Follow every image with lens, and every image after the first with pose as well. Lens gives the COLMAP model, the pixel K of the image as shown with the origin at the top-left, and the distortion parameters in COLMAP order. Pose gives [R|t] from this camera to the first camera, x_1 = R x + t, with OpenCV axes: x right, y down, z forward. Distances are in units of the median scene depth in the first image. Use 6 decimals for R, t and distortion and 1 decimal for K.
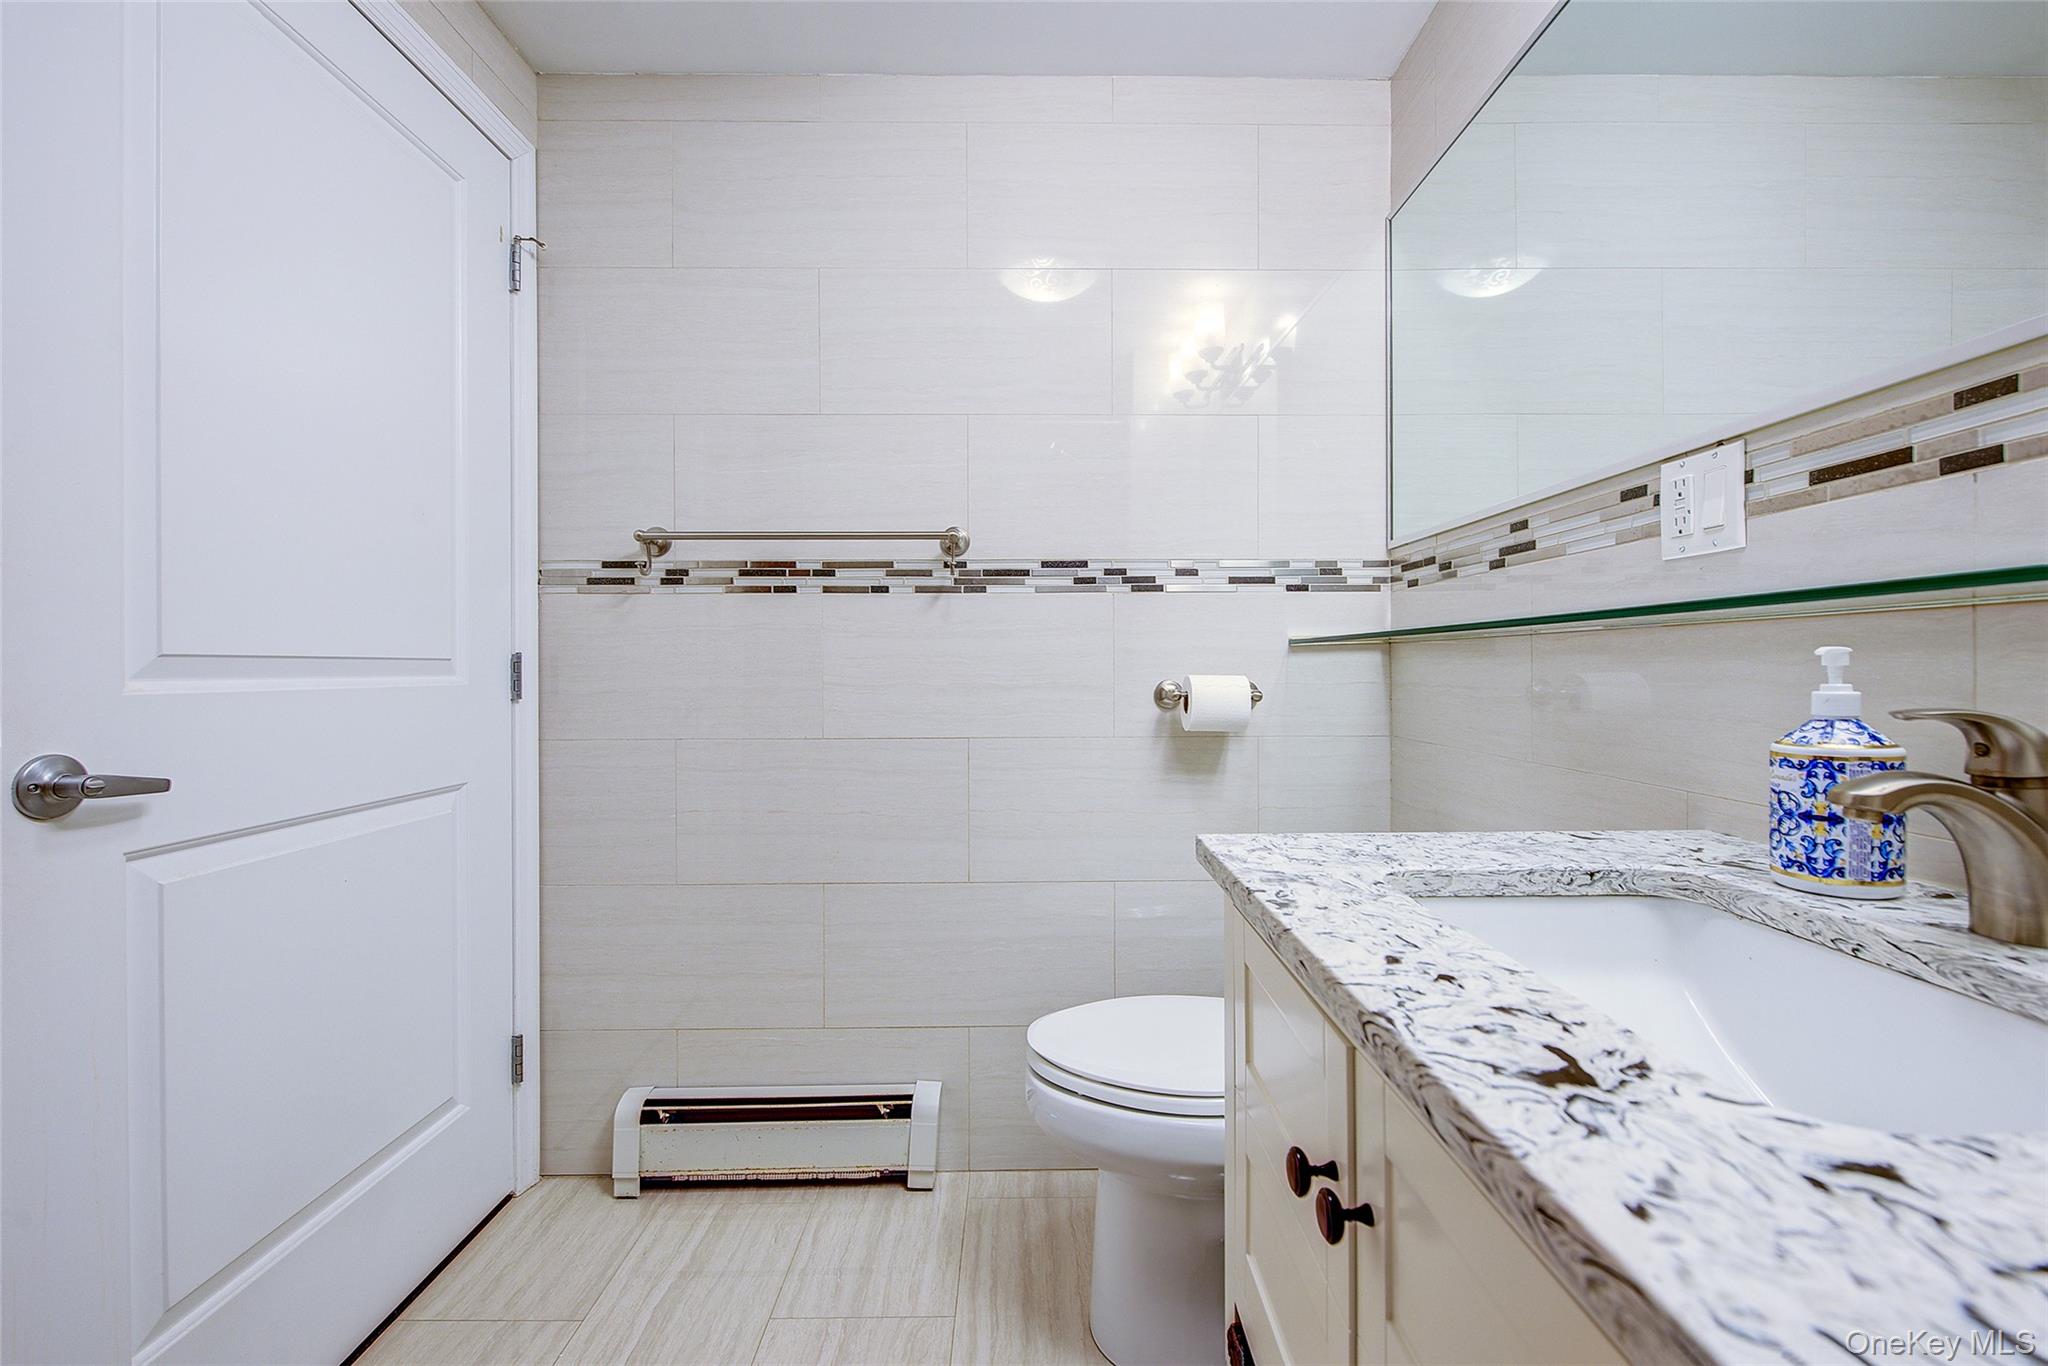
lens RADIAL K [[856.3, 0, 1036.3], [0, 856.3, 674.7], [0, 0, 1]] dist [-0.000177, -0.000053]
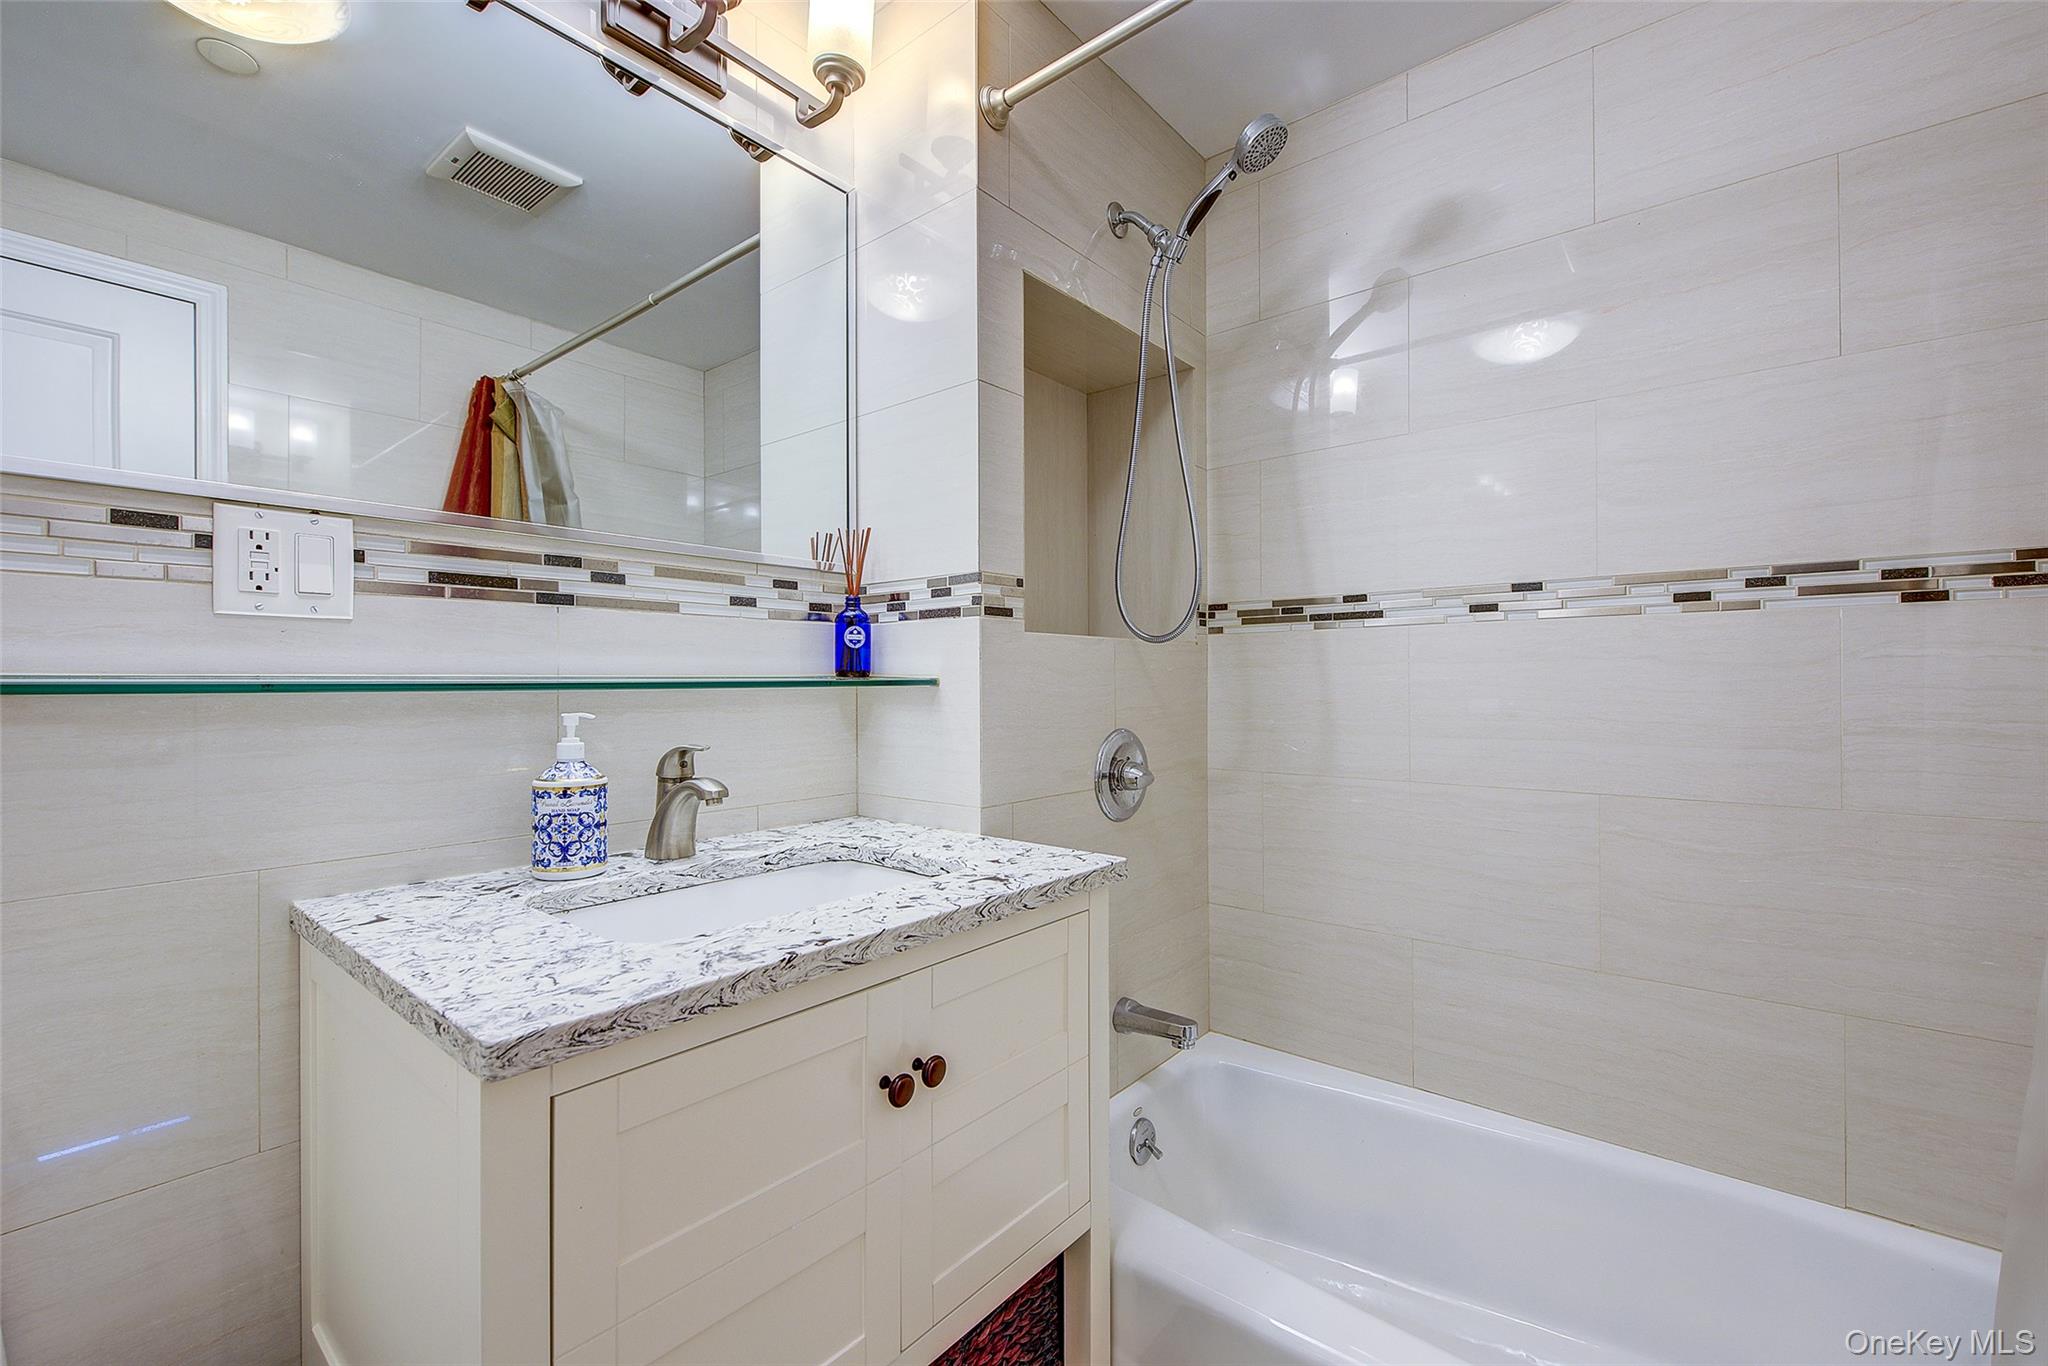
lens RADIAL K [[856.3, 0, 1036.3], [0, 856.3, 674.7], [0, 0, 1]] dist [-0.000177, -0.000053]
pose [[-0.766820, 0.011232, 0.641764, -0.628981], [0.010862, 0.999931, -0.004522, -0.080358], [-0.641770, 0.003503, -0.766889, 1.549553]]
